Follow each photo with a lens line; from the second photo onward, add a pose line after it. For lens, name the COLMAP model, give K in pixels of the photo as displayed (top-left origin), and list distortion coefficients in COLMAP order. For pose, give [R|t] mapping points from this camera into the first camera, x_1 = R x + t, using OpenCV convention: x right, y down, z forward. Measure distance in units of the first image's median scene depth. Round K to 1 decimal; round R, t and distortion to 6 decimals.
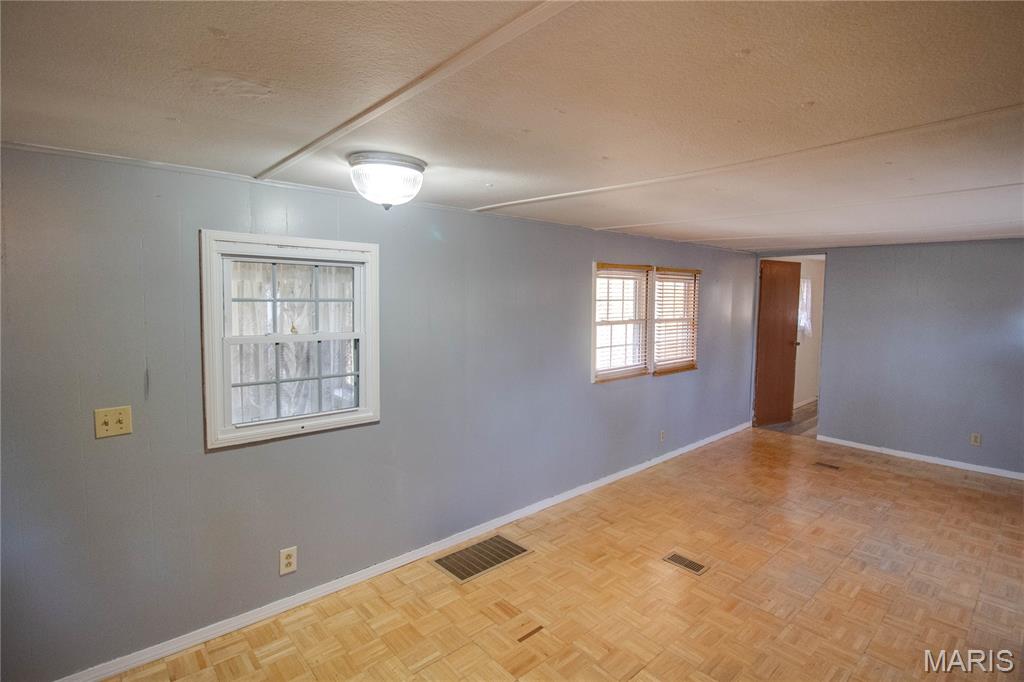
lens RADIAL K [[492.9, 0, 519.4], [0, 492.9, 333.8], [0, 0, 1]] dist [-0.009259, -0.002729]
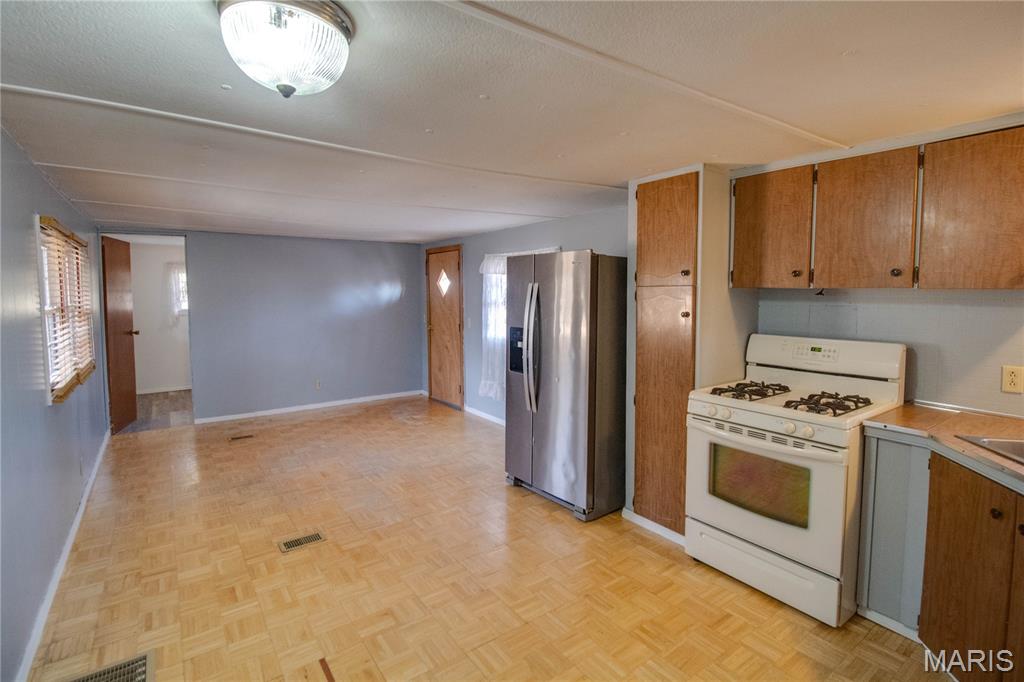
lens RADIAL K [[492.9, 0, 515.8], [0, 492.9, 337.0], [0, 0, 1]] dist [-0.009259, -0.002729]
pose [[0.099081, -0.095114, 0.990523, -0.575406], [0.077286, 0.993150, 0.087635, 0.006078], [-0.992073, 0.067871, 0.105753, 0.457293]]
